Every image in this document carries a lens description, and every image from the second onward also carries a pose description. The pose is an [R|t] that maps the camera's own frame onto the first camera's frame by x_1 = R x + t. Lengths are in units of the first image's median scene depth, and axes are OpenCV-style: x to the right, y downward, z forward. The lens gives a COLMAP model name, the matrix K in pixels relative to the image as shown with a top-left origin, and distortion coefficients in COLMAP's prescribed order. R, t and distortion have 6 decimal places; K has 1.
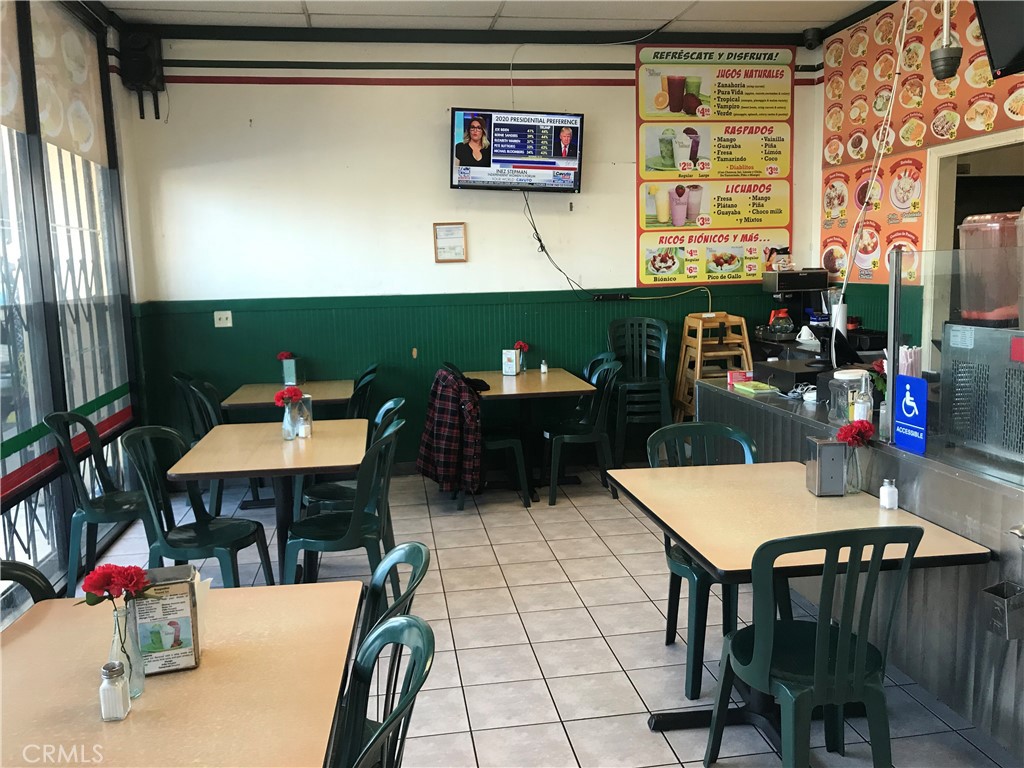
lens RADIAL K [[849.0, 0, 508.5], [0, 849.0, 375.2], [0, 0, 1]] dist [0.031178, -0.032083]
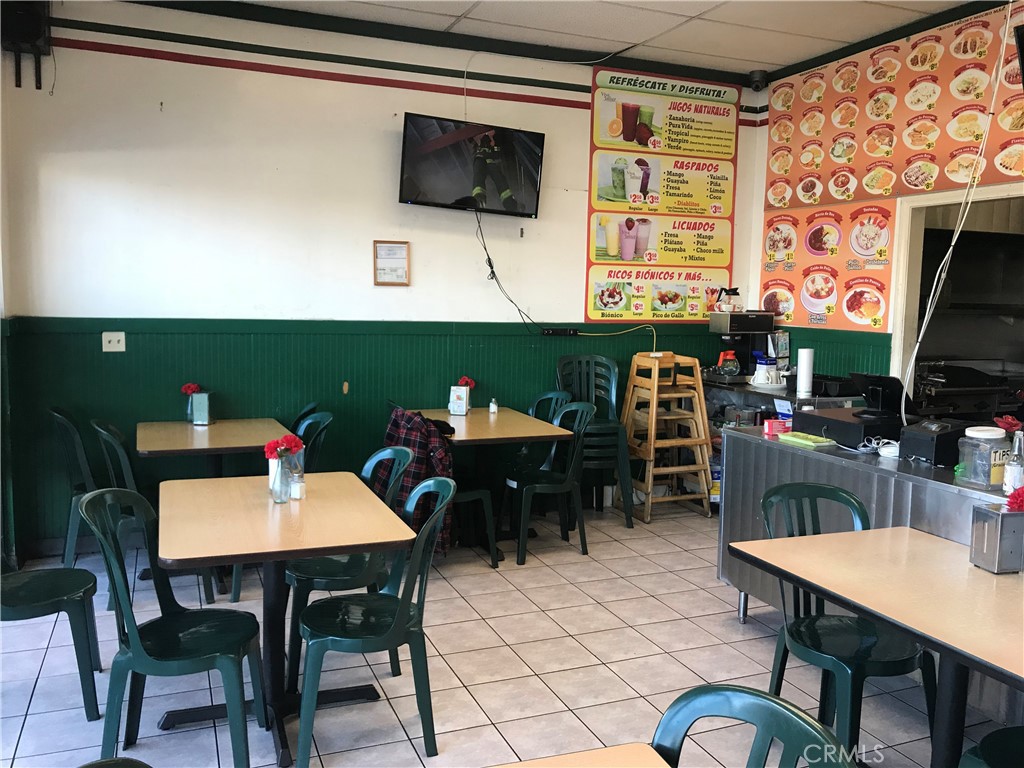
lens RADIAL K [[846.4, 0, 513.2], [0, 846.4, 370.8], [0, 0, 1]] dist [0.075006, -0.137938]
pose [[0.969561, 0.026015, 0.243465, -0.157718], [-0.016249, 0.998984, -0.042037, -0.010066], [-0.244311, 0.036801, 0.968998, 0.120458]]
